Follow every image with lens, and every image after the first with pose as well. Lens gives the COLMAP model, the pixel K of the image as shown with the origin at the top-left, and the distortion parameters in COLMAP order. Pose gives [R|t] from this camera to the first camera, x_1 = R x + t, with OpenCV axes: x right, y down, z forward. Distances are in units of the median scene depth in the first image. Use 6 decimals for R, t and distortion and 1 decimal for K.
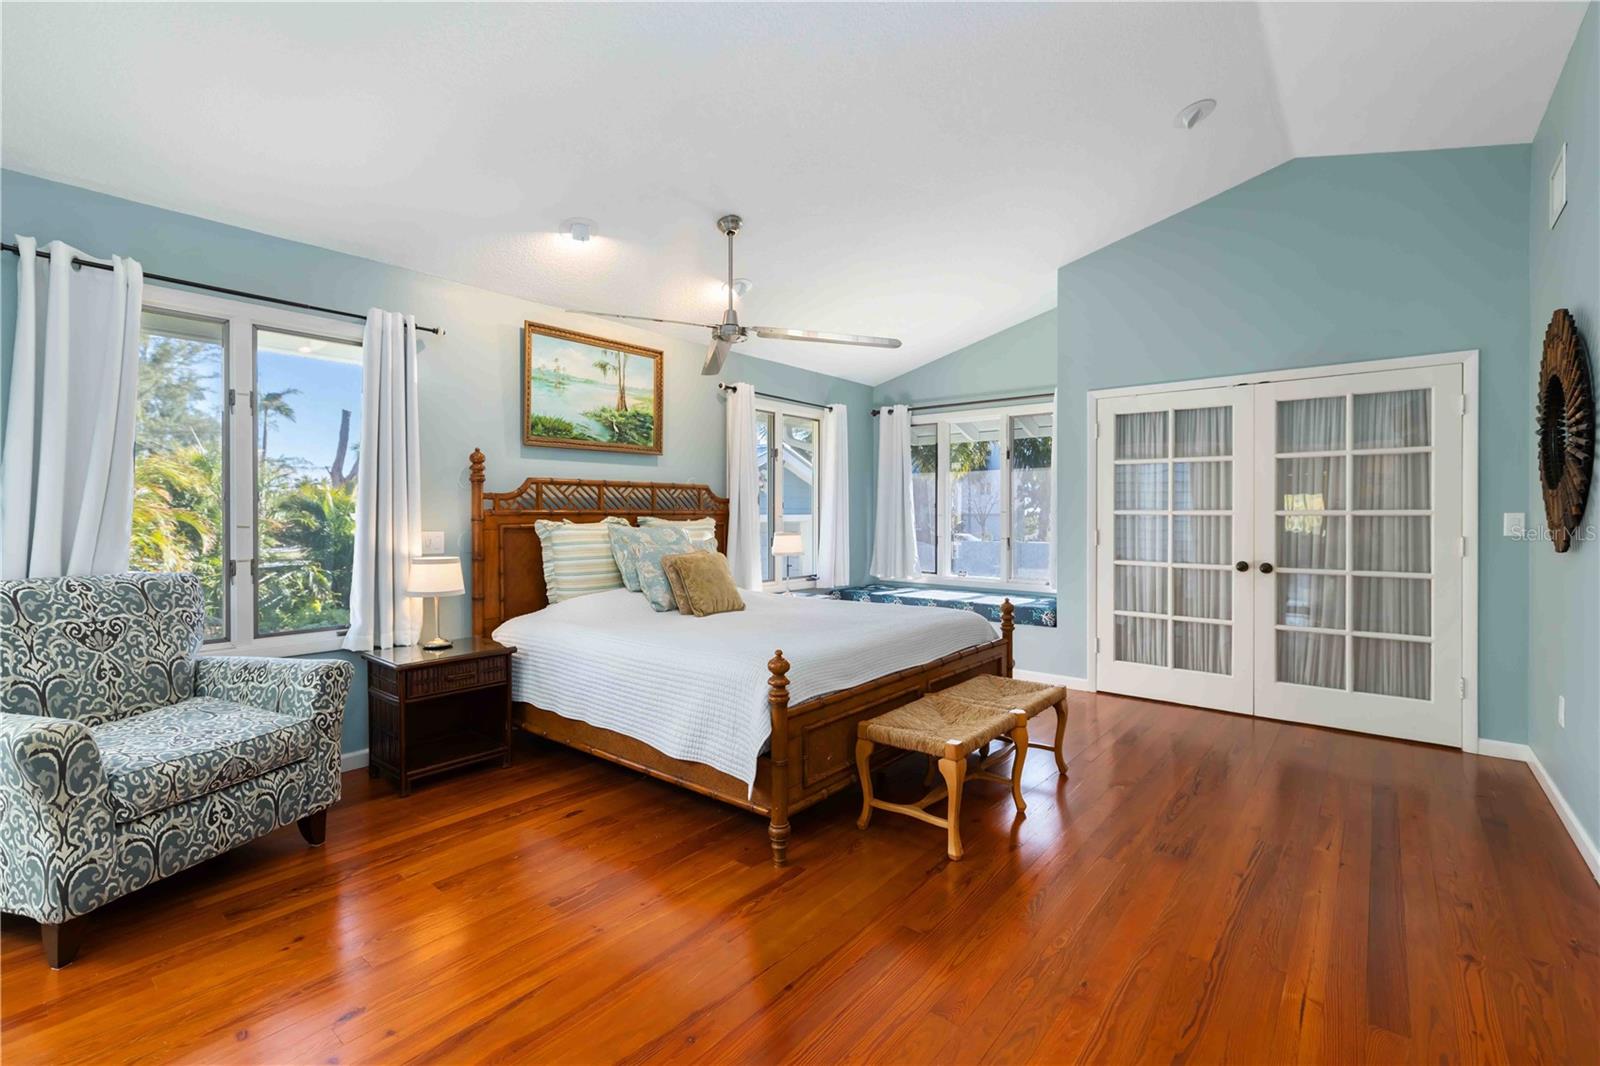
lens RADIAL K [[692.1, 0, 806.8], [0, 692.1, 508.9], [0, 0, 1]] dist [-0.001926, 0.000499]
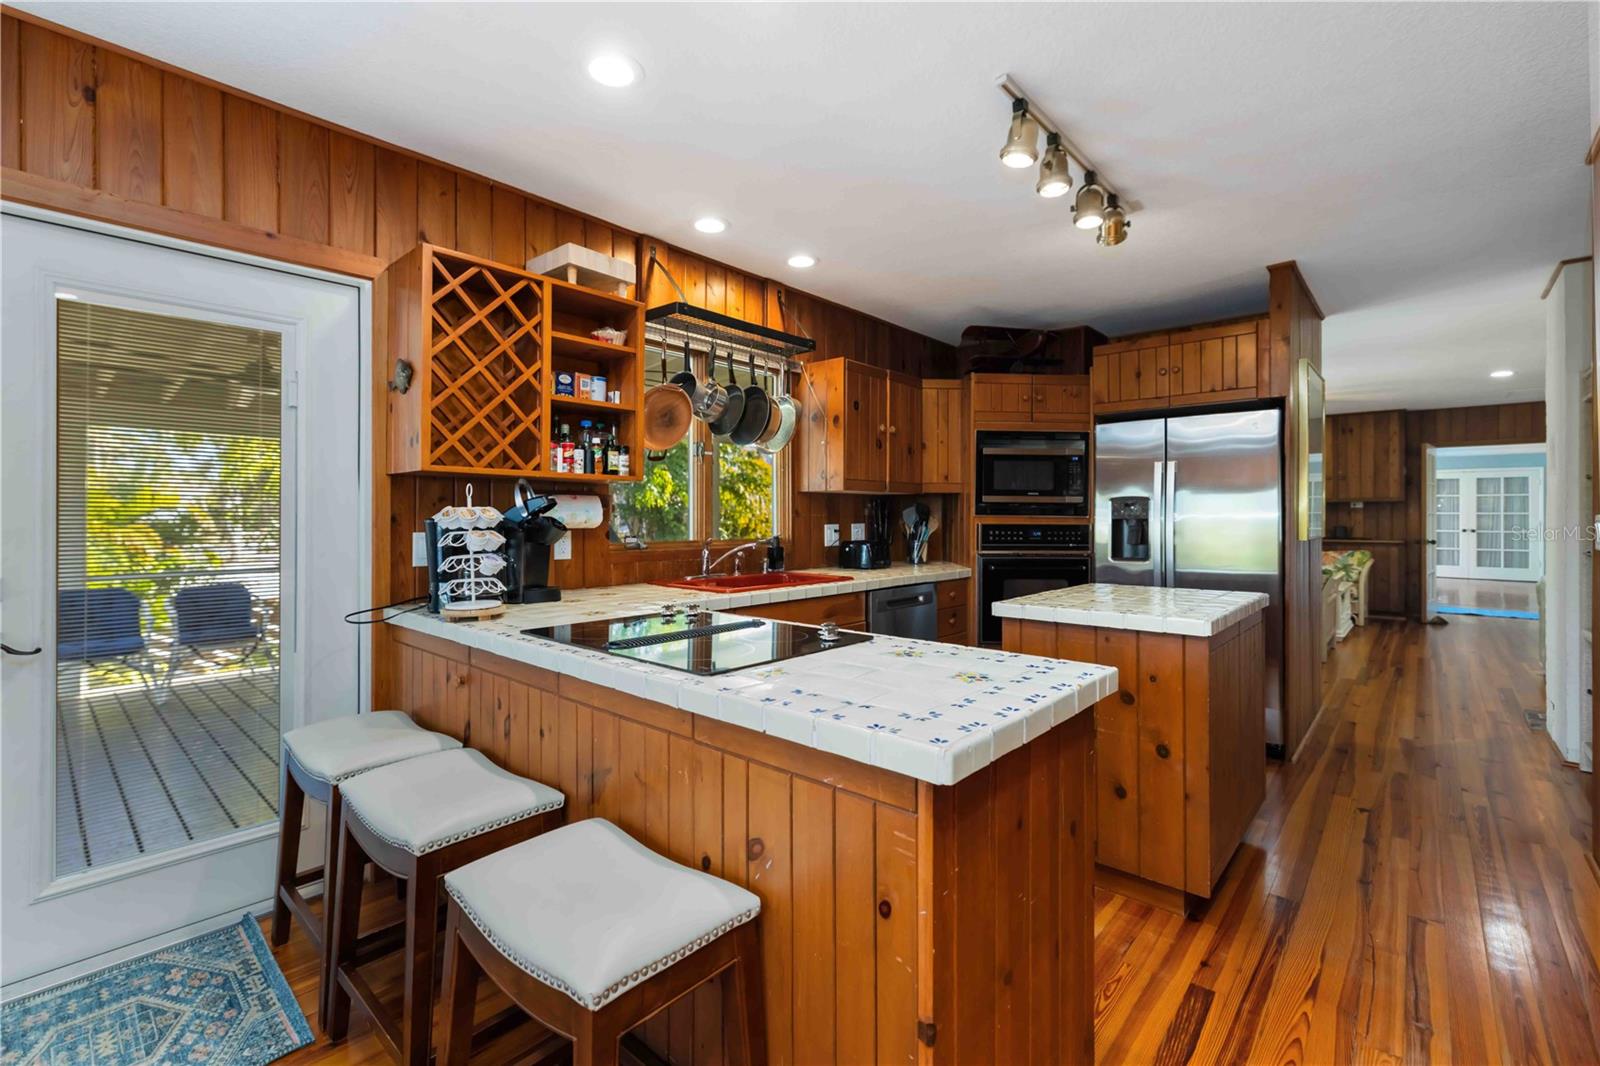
lens RADIAL K [[692.1, 0, 803.4], [0, 692.1, 512.4], [0, 0, 1]] dist [-0.001926, 0.000499]
pose [[0.997177, -0.003253, -0.075021, -2.225471], [0.003319, 0.999994, 0.000761, -0.011316], [0.075018, -0.001008, 0.997182, -2.462629]]
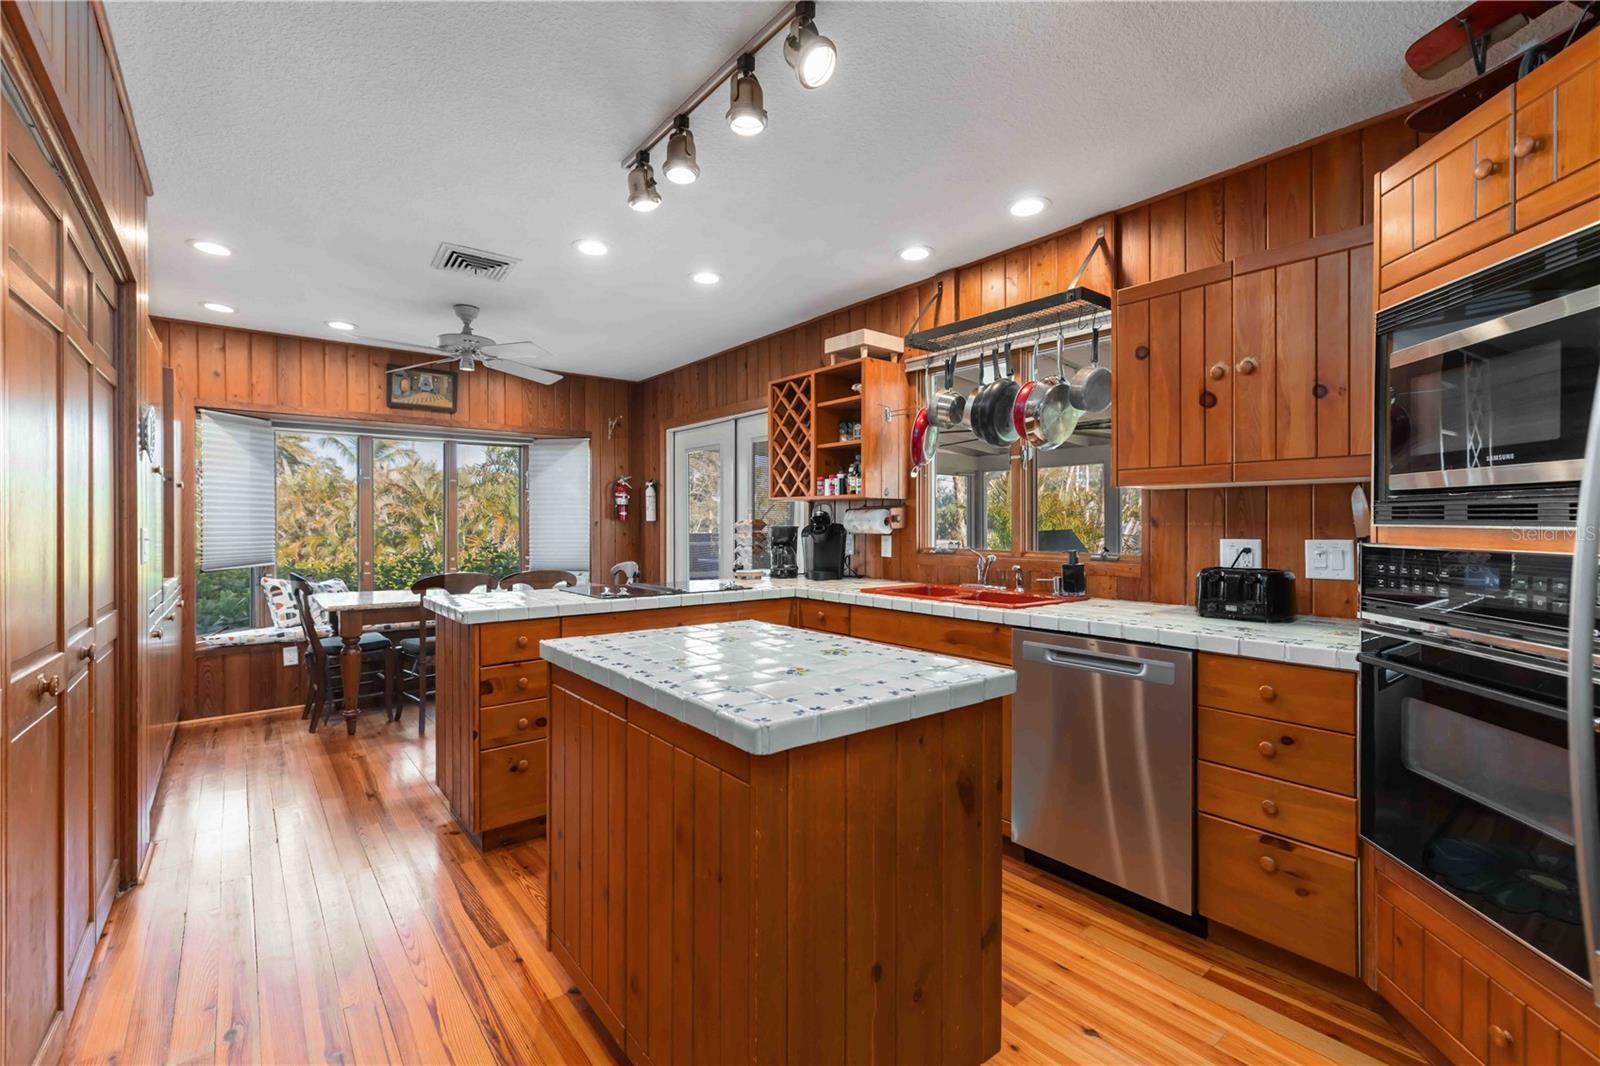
lens RADIAL K [[692.1, 0, 786.2], [0, 692.1, 528.1], [0, 0, 1]] dist [-0.001926, 0.000499]
pose [[-0.247197, 0.002284, -0.968963, -1.781778], [0.003146, 0.999994, 0.001555, -0.007072], [0.968960, -0.002664, -0.247202, -1.928872]]
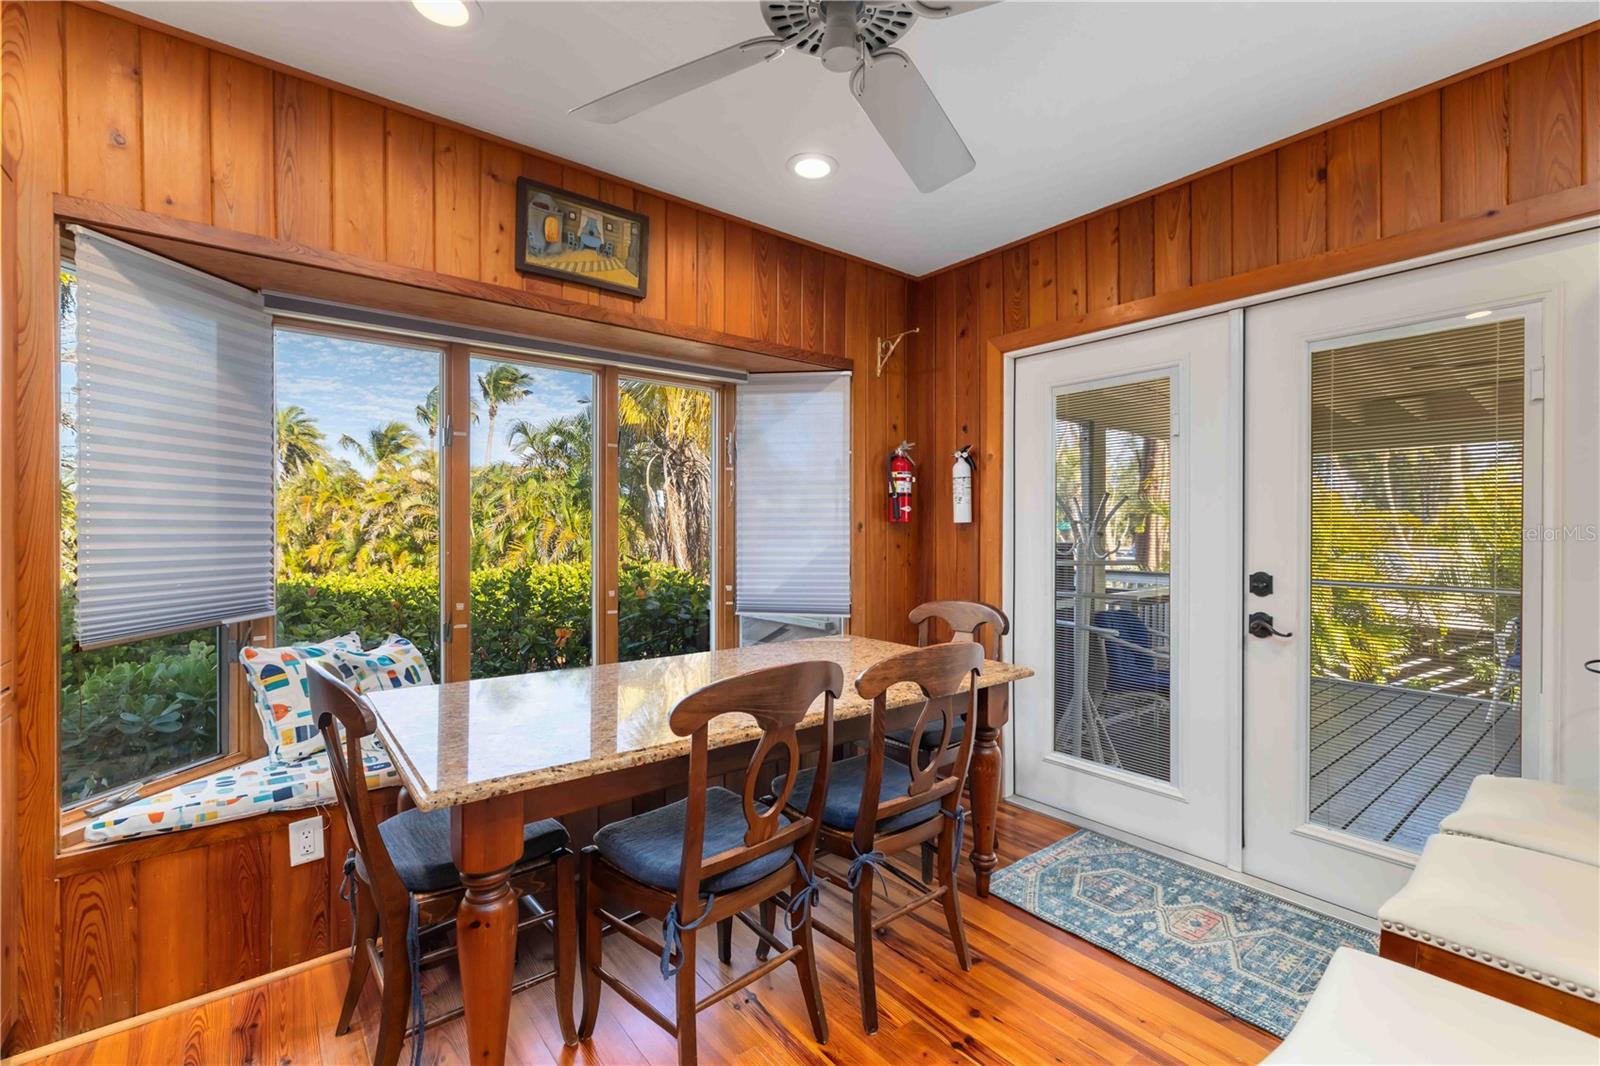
lens RADIAL K [[692.1, 0, 795.6], [0, 692.1, 534.4], [0, 0, 1]] dist [-0.001926, 0.000499]
pose [[-0.251060, 0.003552, -0.967965, -2.141966], [0.000280, 0.999993, 0.003597, -0.009388], [0.967971, 0.000632, -0.251060, -2.358909]]
